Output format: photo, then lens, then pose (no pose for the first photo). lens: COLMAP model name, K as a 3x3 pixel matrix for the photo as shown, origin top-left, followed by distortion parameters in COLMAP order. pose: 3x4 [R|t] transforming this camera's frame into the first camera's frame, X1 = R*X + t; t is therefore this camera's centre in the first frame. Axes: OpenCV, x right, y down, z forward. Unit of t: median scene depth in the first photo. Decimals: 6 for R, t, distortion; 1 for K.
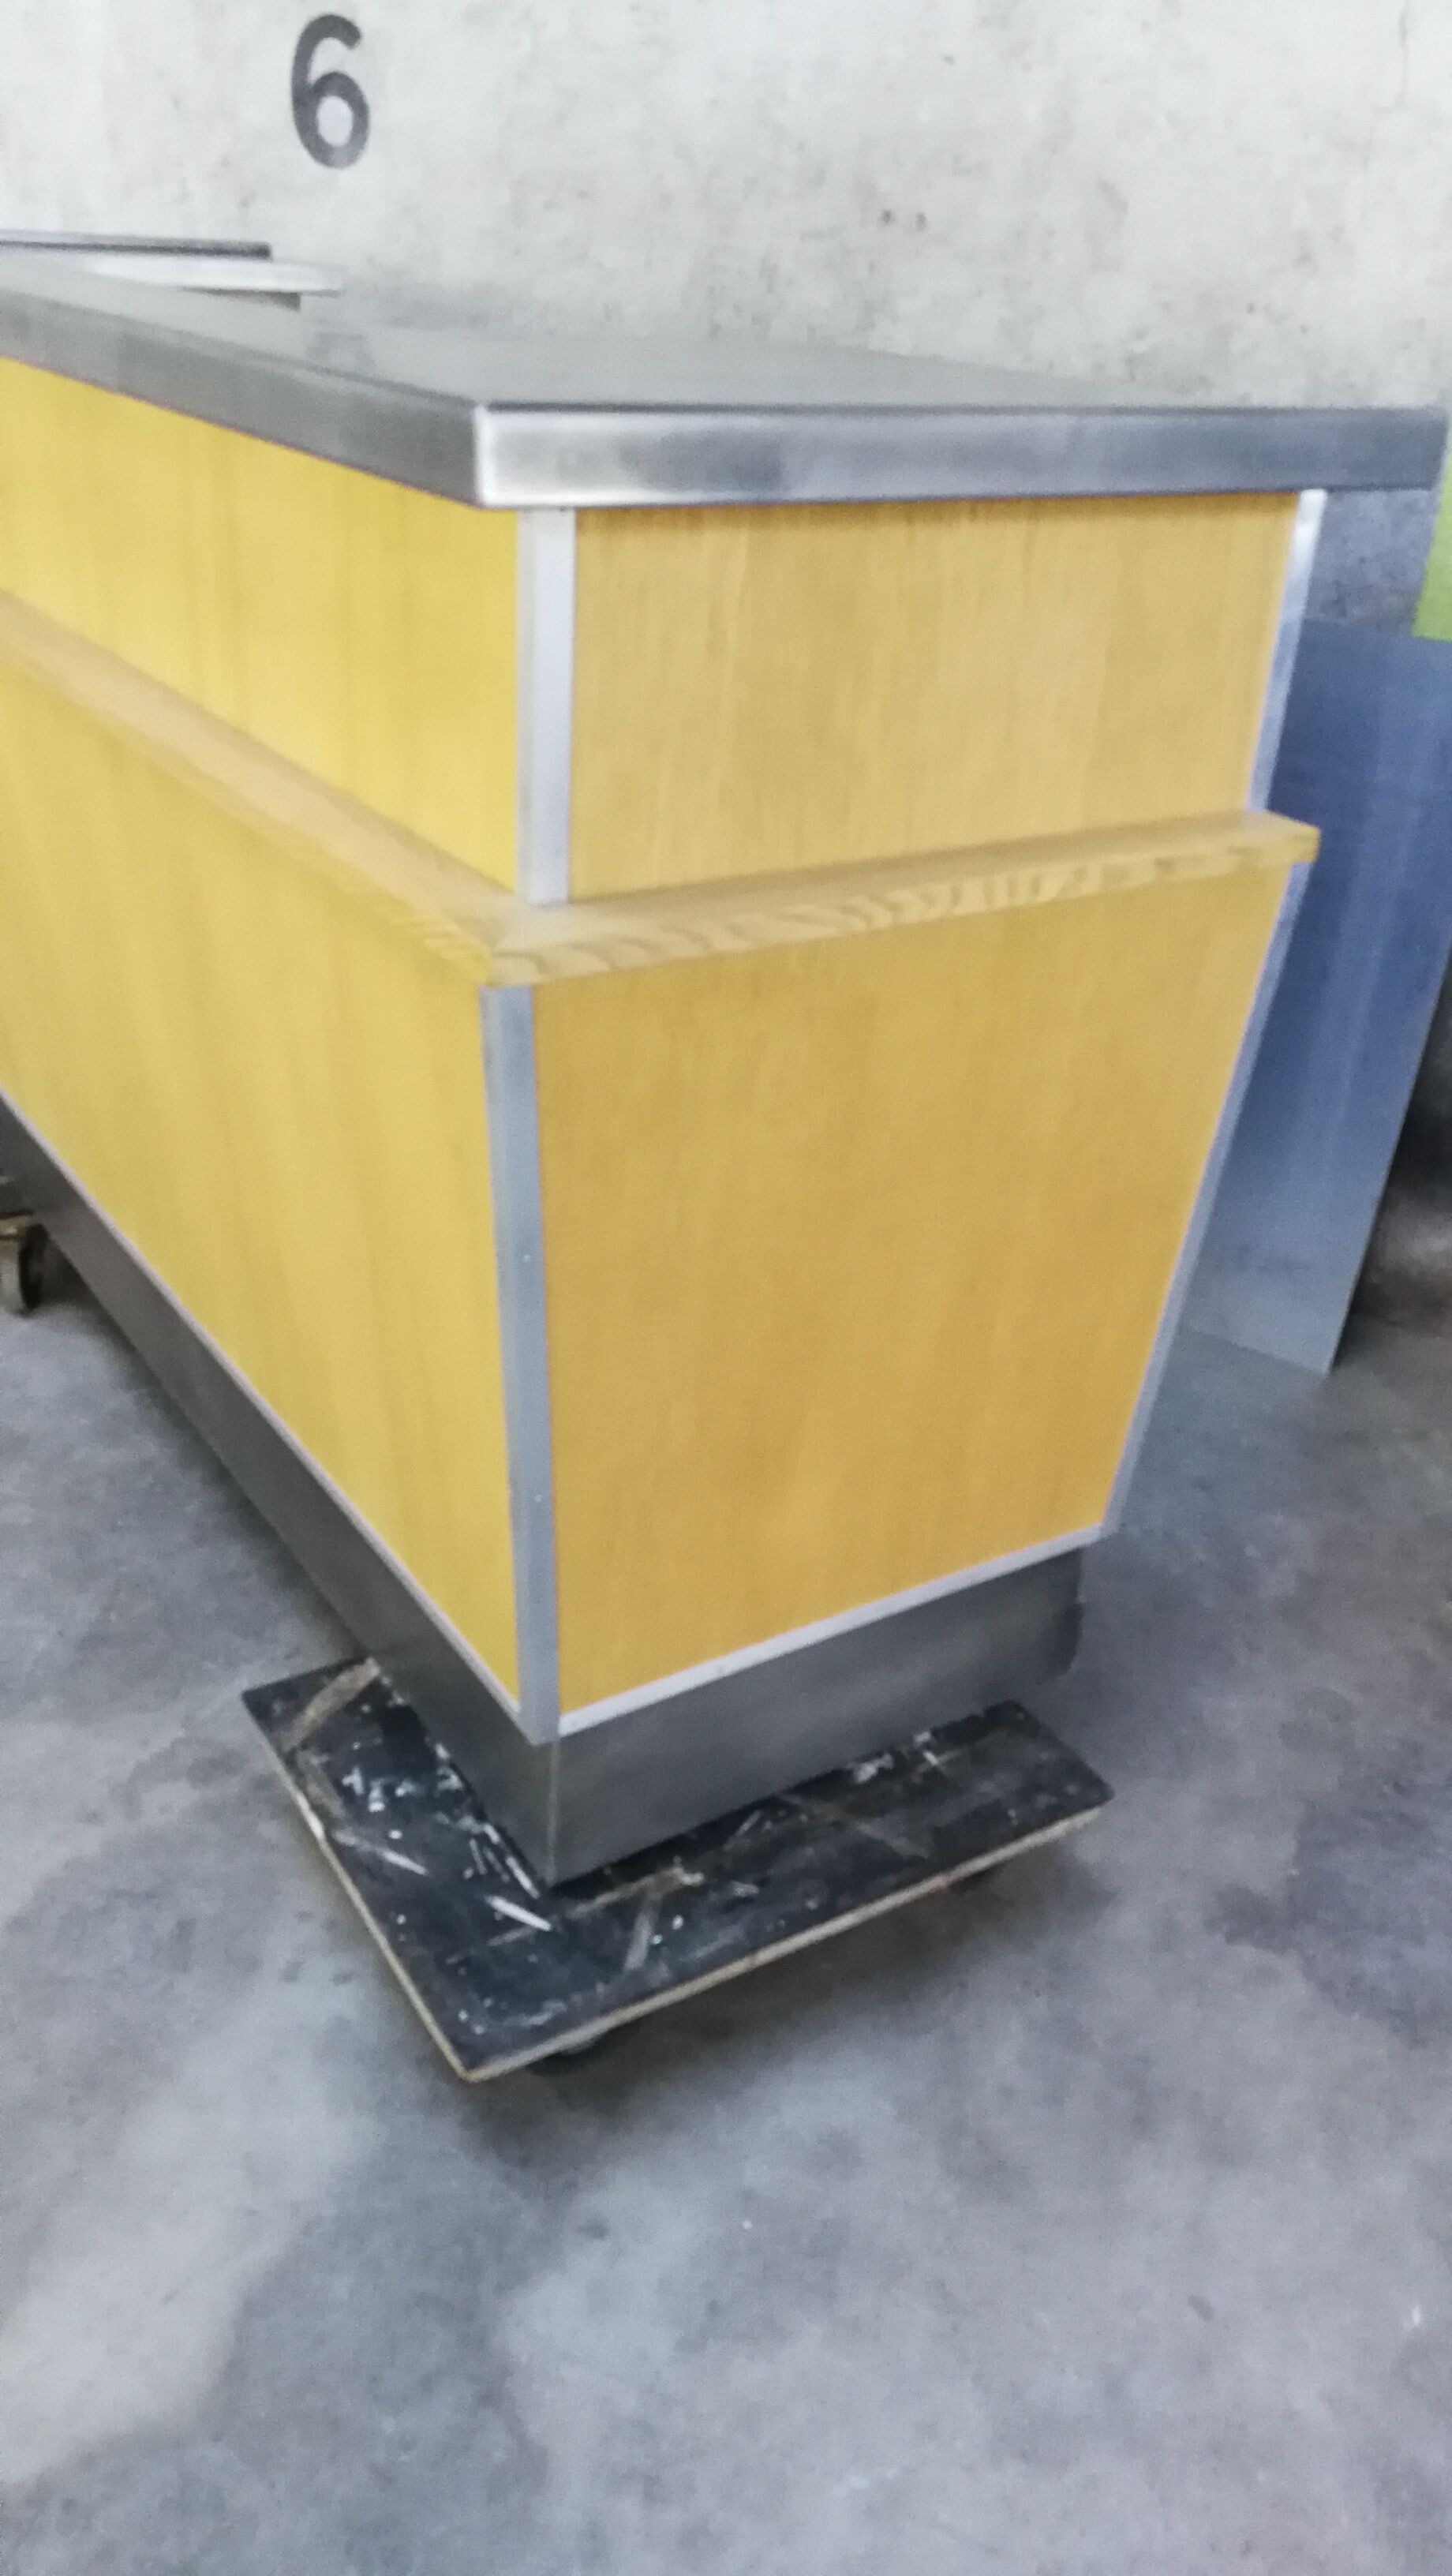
lens RADIAL K [[2064.1, 0, 713.1], [0, 2064.1, 1313.4], [0, 0, 1]] dist [0.039923, -0.054194]
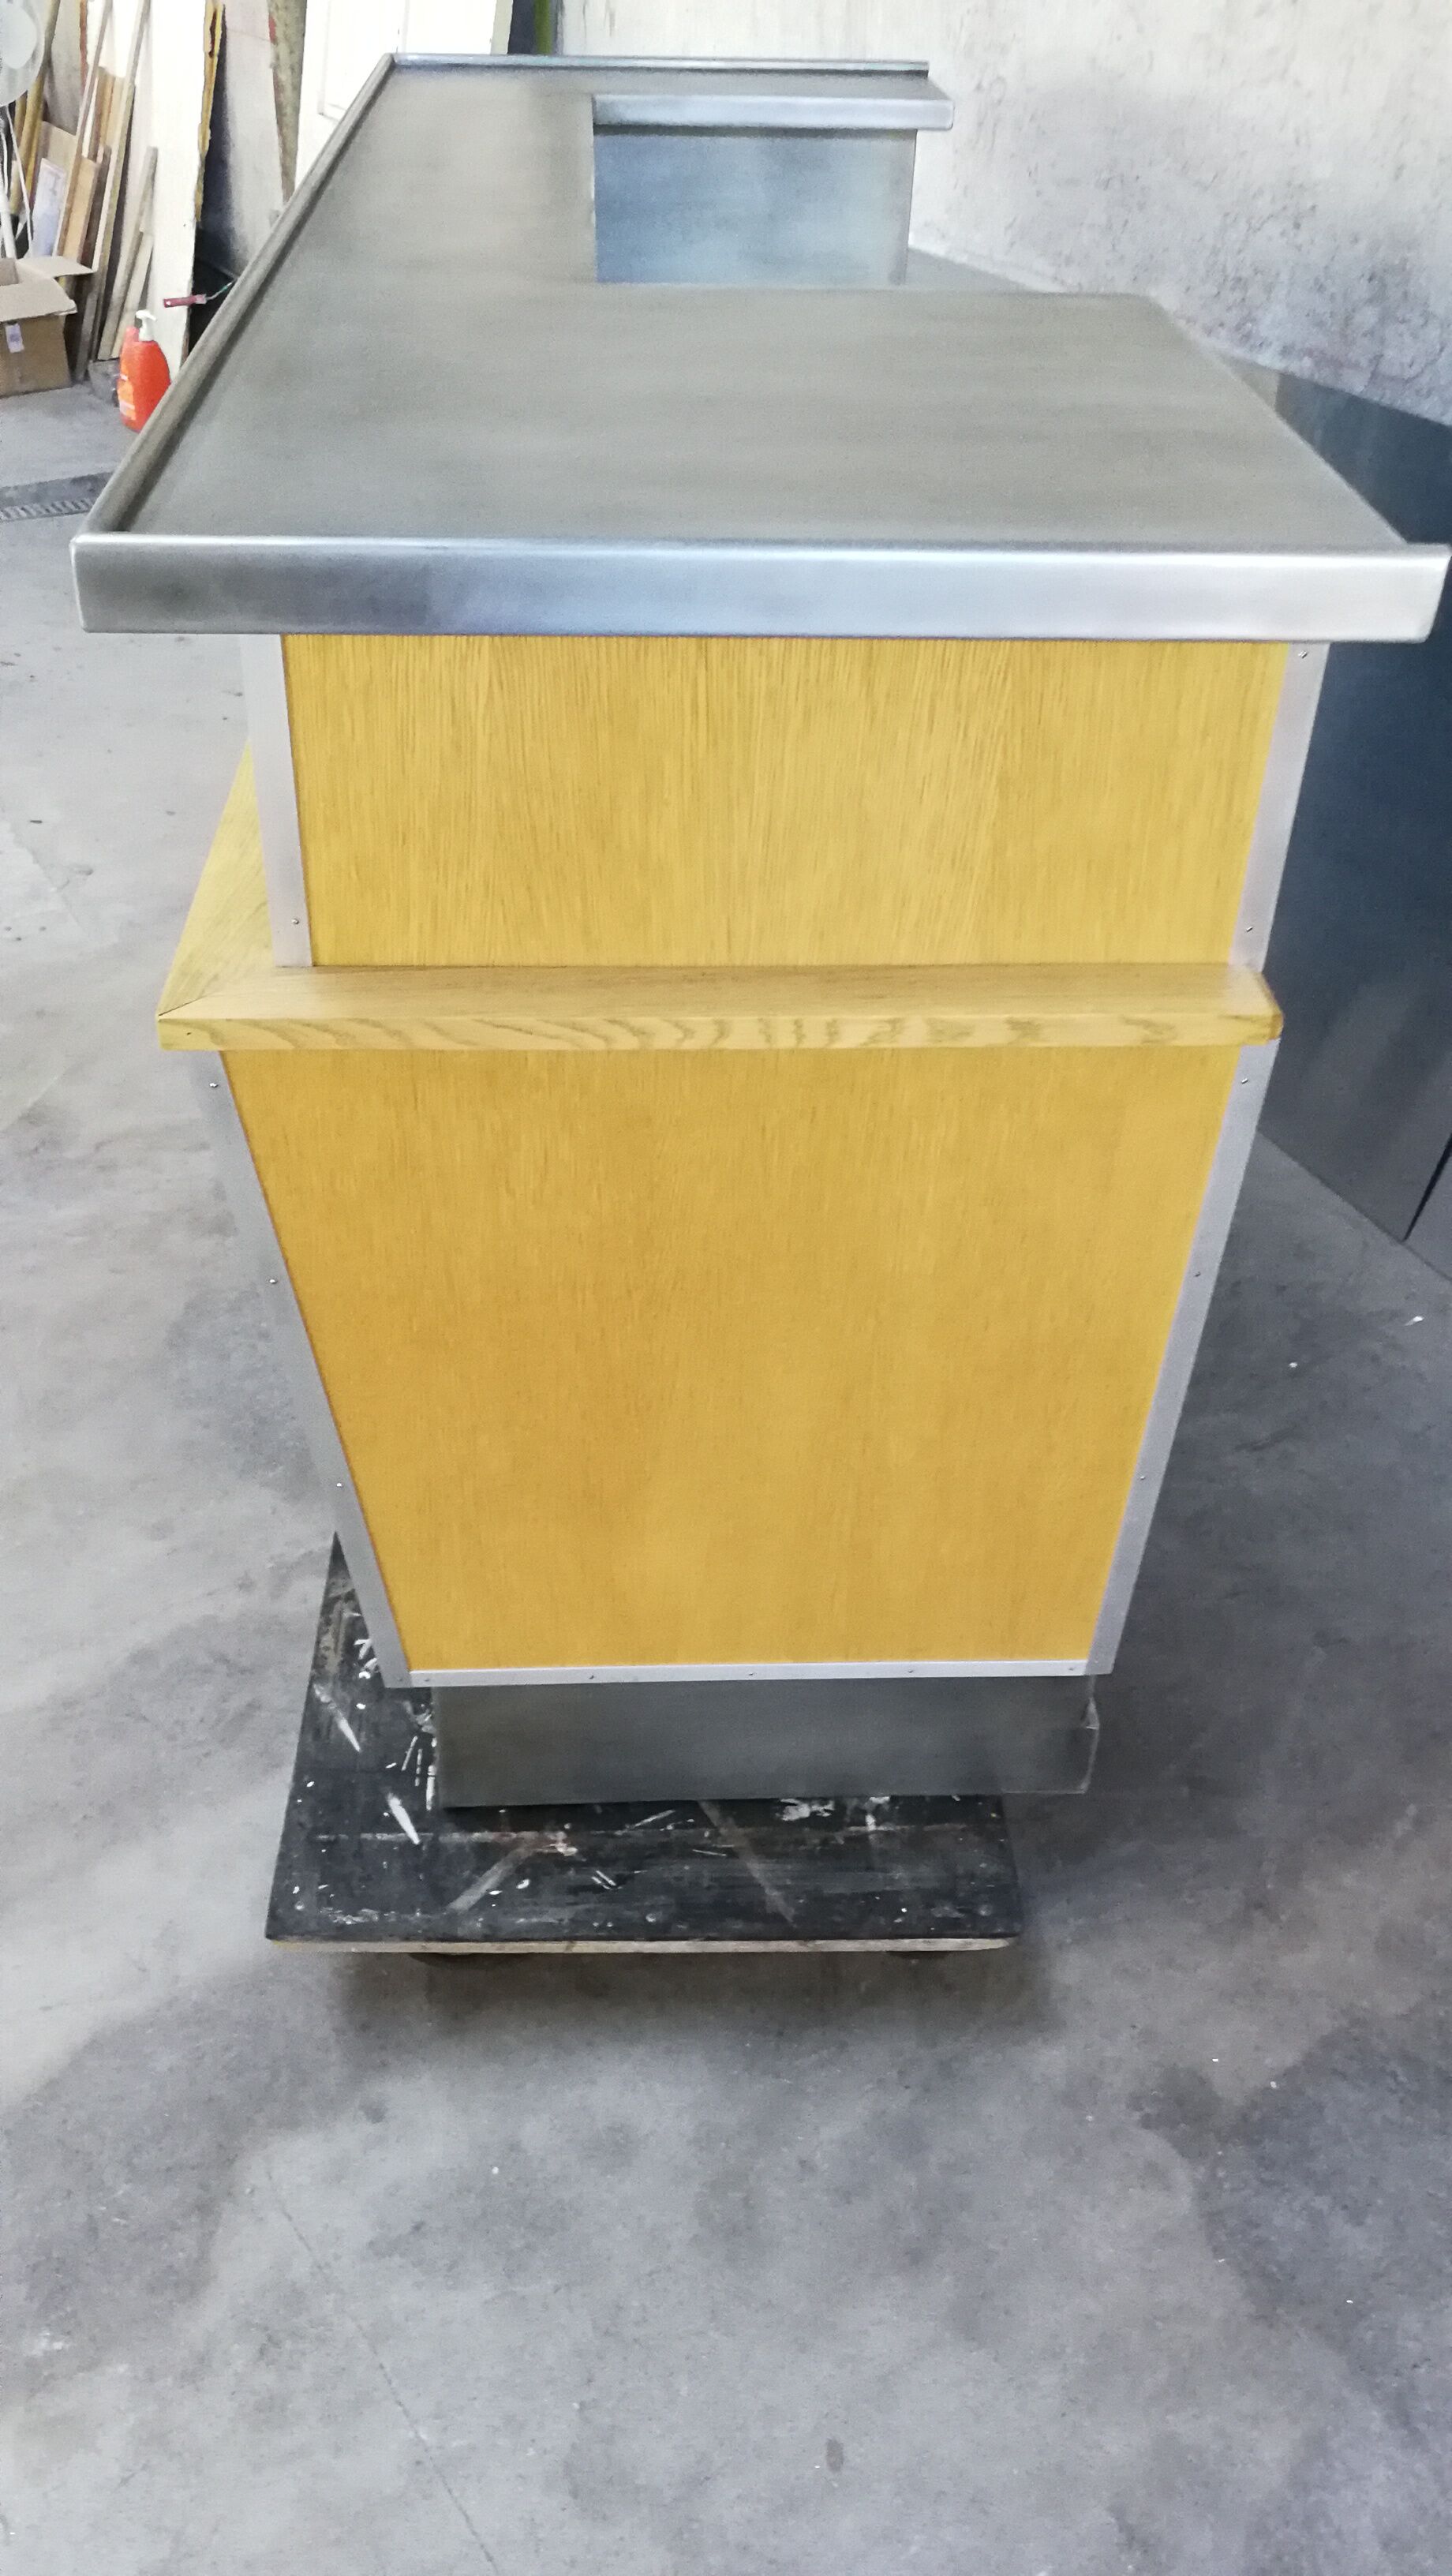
lens RADIAL K [[2096.9, 0, 726.0], [0, 2096.9, 1288.0], [0, 0, 1]] dist [0.032584, -0.068207]
pose [[0.861101, 0.271881, -0.429635, 0.443115], [-0.215728, 0.960556, 0.175482, -0.203297], [0.460399, -0.058424, 0.885788, 0.121269]]
